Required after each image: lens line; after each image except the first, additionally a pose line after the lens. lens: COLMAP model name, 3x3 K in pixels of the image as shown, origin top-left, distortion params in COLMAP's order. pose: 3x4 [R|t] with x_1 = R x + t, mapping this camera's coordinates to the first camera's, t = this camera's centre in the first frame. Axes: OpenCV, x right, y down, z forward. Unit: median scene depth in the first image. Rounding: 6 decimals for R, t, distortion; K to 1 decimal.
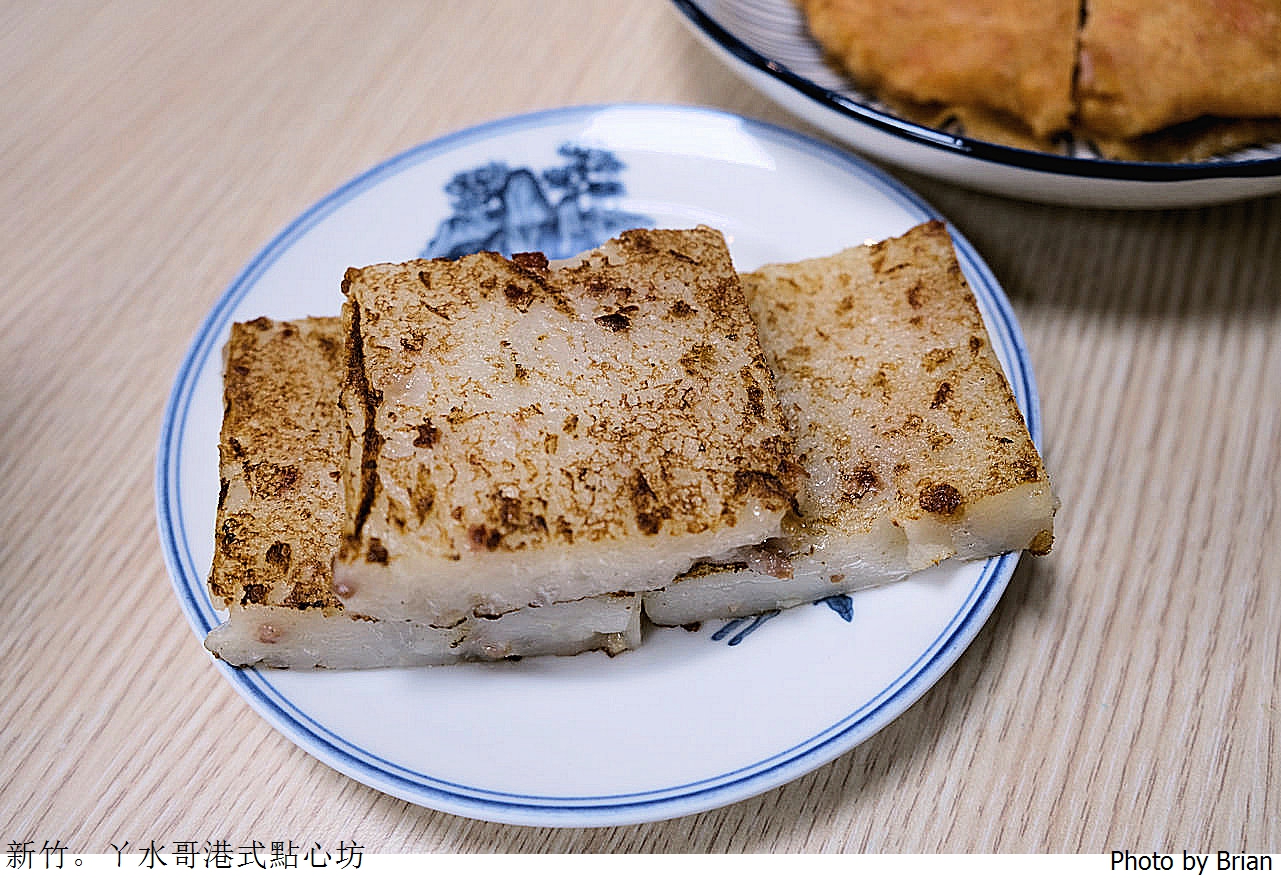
lens RADIAL K [[1183.9, 0, 641.1], [0, 1183.9, 419.4], [0, 0, 1]] dist [-0.032558, 0.017889]
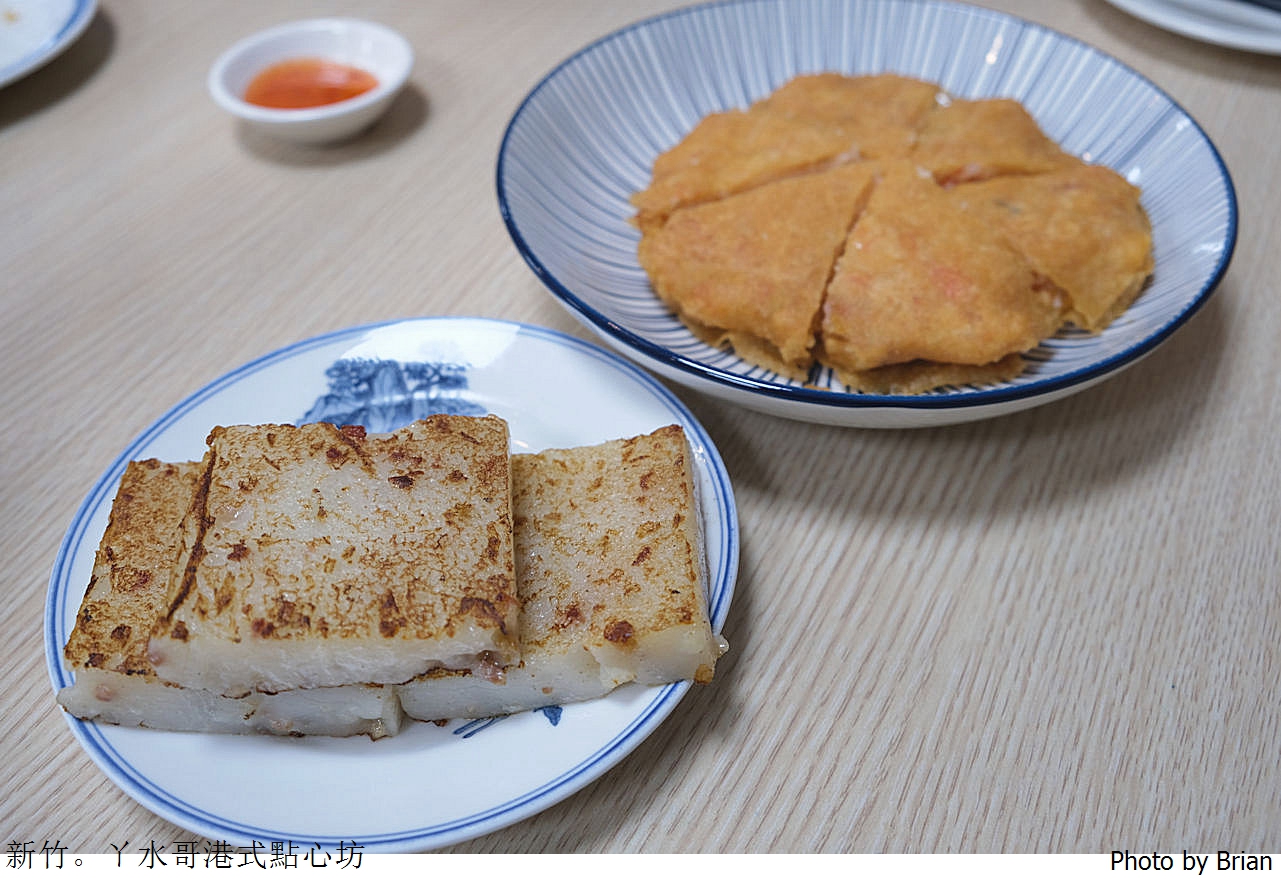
lens RADIAL K [[1183.9, 0, 641.1], [0, 1183.9, 419.4], [0, 0, 1]] dist [-0.032558, 0.017889]
pose [[0.996898, 0.074877, -0.024238, 0.270078], [-0.077781, 0.984322, -0.158301, 0.038084], [0.012005, 0.159696, 0.987093, -0.315400]]
